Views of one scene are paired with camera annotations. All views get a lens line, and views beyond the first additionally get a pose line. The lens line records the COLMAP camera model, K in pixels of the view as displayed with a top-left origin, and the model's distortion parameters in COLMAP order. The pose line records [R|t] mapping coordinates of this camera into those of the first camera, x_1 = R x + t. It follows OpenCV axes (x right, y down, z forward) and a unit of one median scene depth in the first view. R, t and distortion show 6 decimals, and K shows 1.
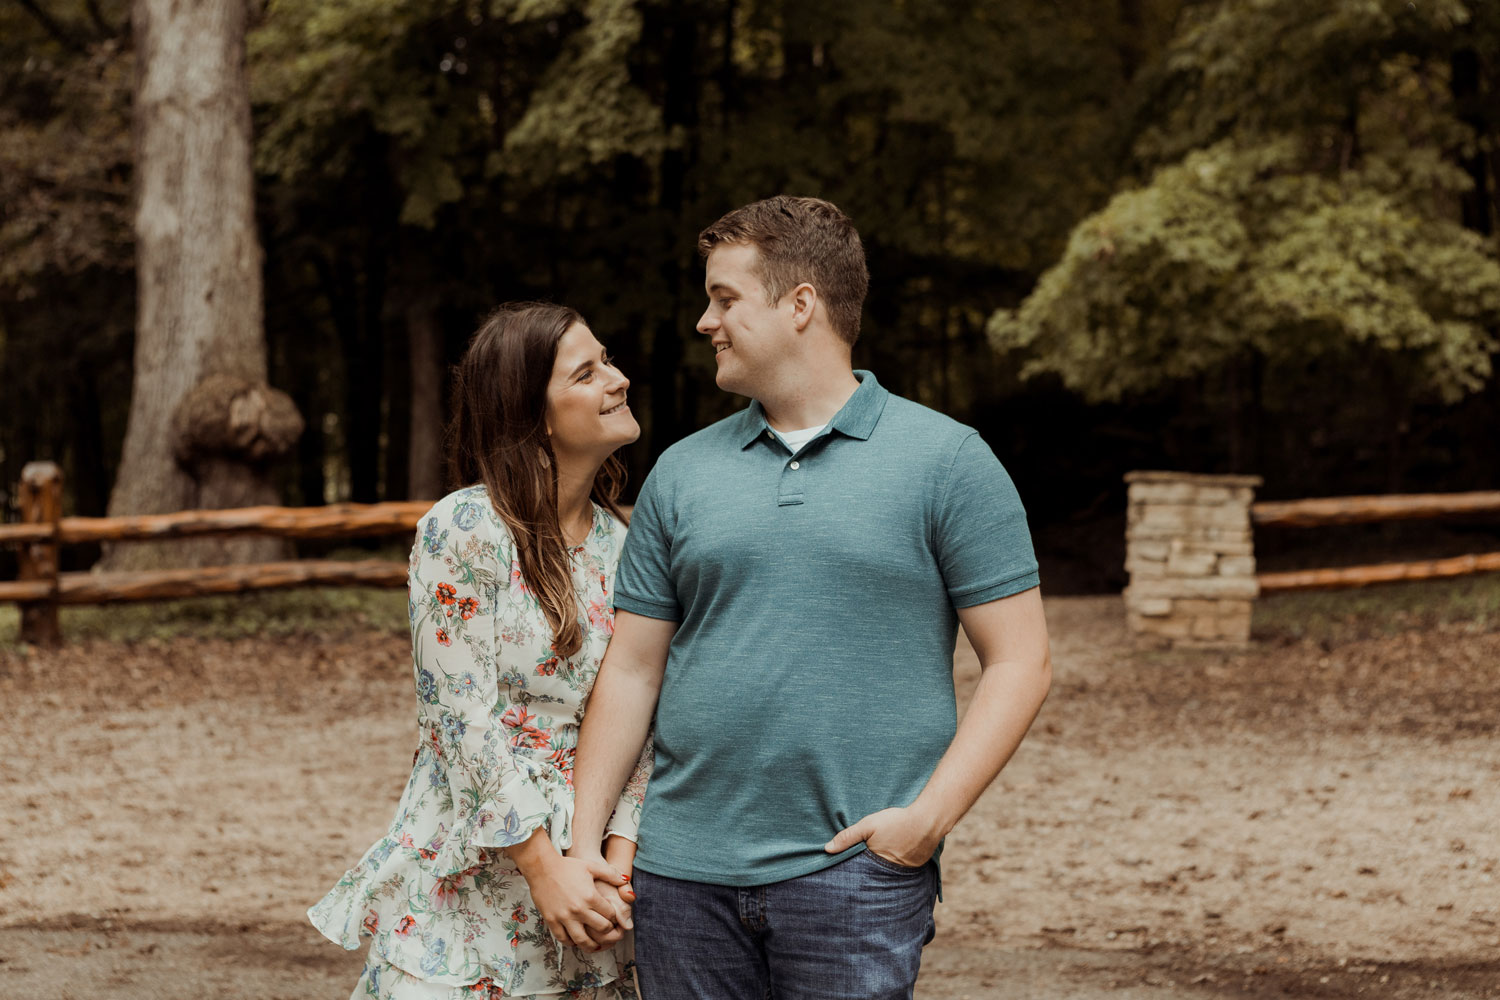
lens RADIAL K [[2830.6, 0, 752.9], [0, 2830.6, 501.8], [0, 0, 1]] dist [-0.051900, -0.062447]
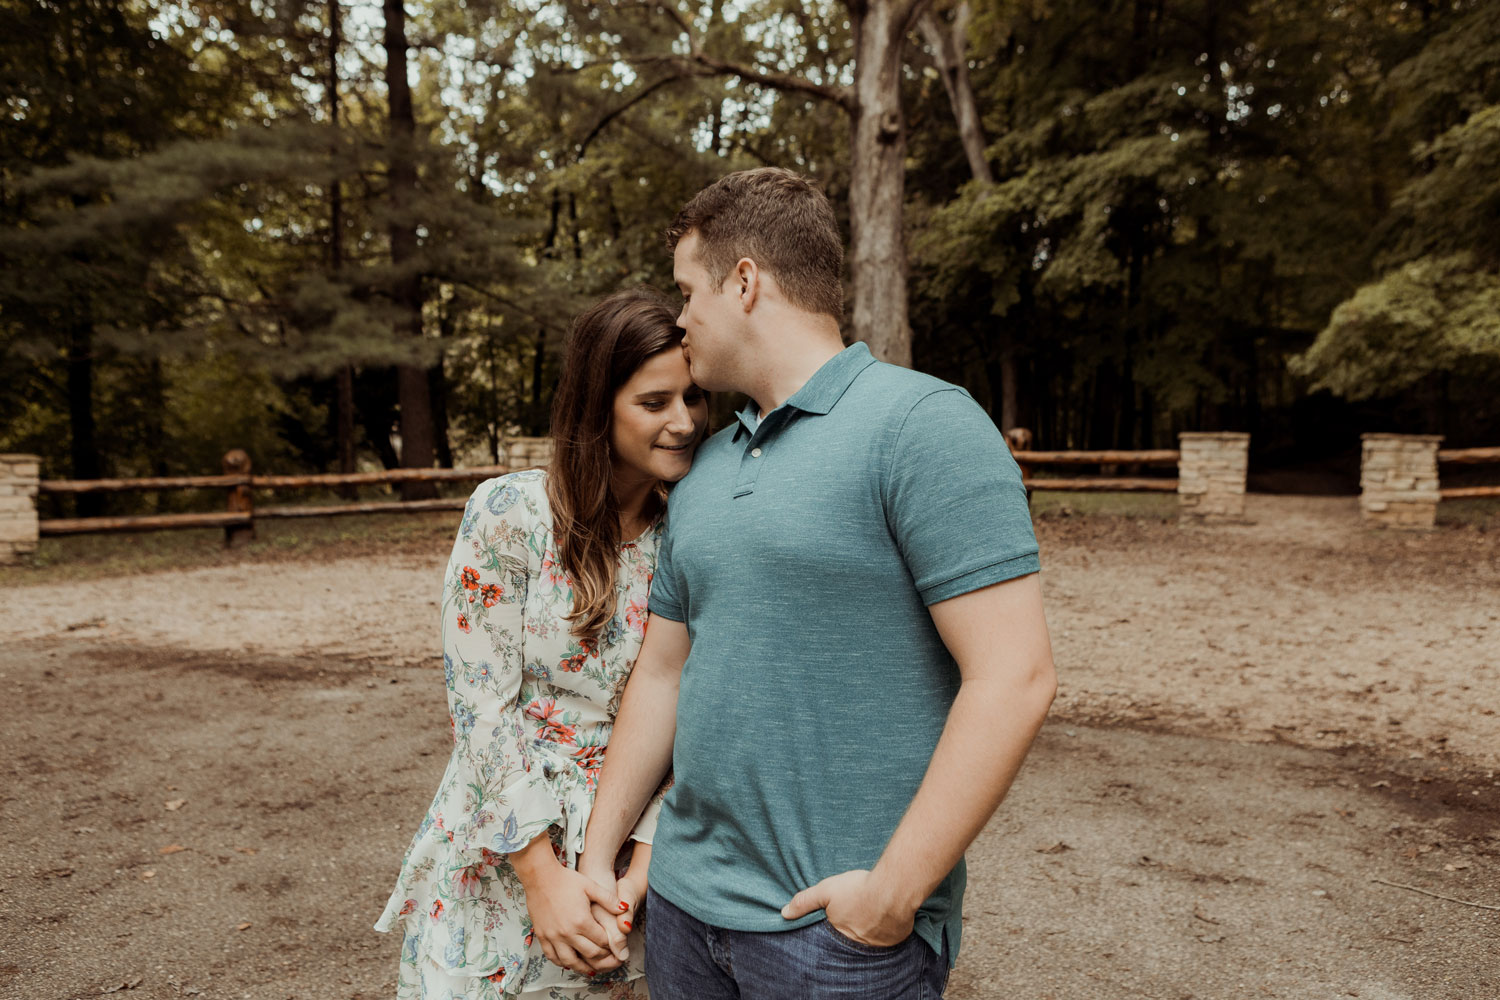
lens RADIAL K [[1194.8, 0, 750.0], [0, 1194.8, 500.0], [0, 0, 1]] dist [-0.005571, 0.001485]
pose [[0.939075, 0.015775, -0.343351, 0.042464], [-0.000049, 0.998952, 0.045761, -0.005132], [0.343713, -0.042957, 0.938092, 0.212587]]
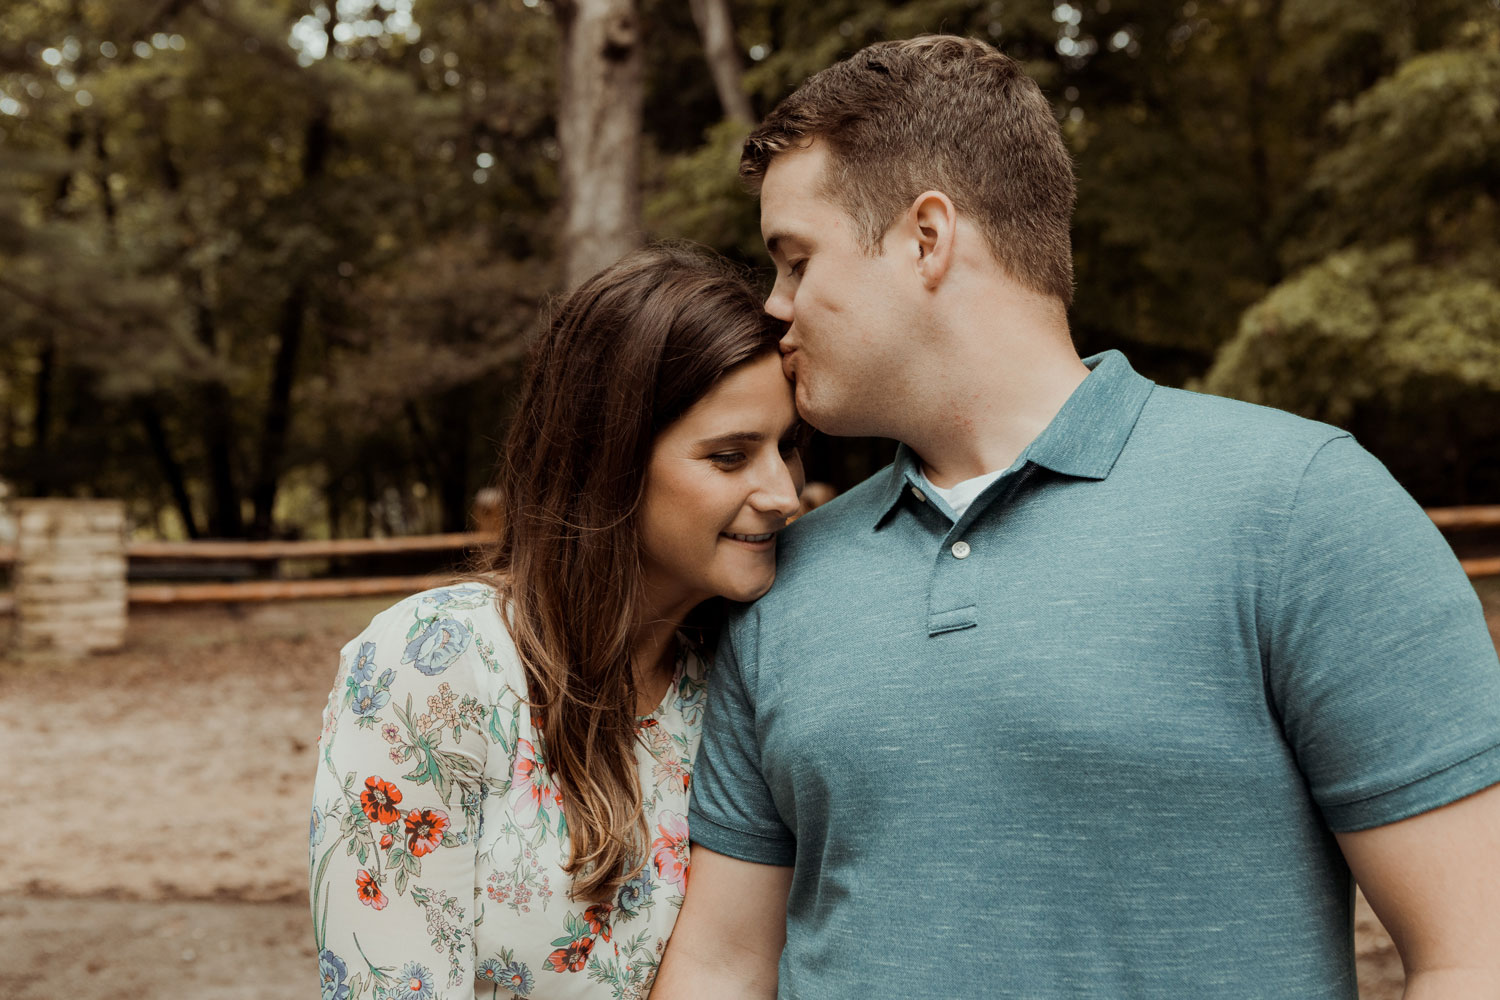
lens RADIAL K [[1796.2, 0, 742.5], [0, 1796.2, 488.9], [0, 0, 1]] dist [-0.028929, -0.012327]
pose [[0.989331, -0.008341, -0.145447, 0.000296], [0.006819, 0.999917, -0.010956, -0.006917], [0.145526, 0.009847, 0.989305, 0.229268]]
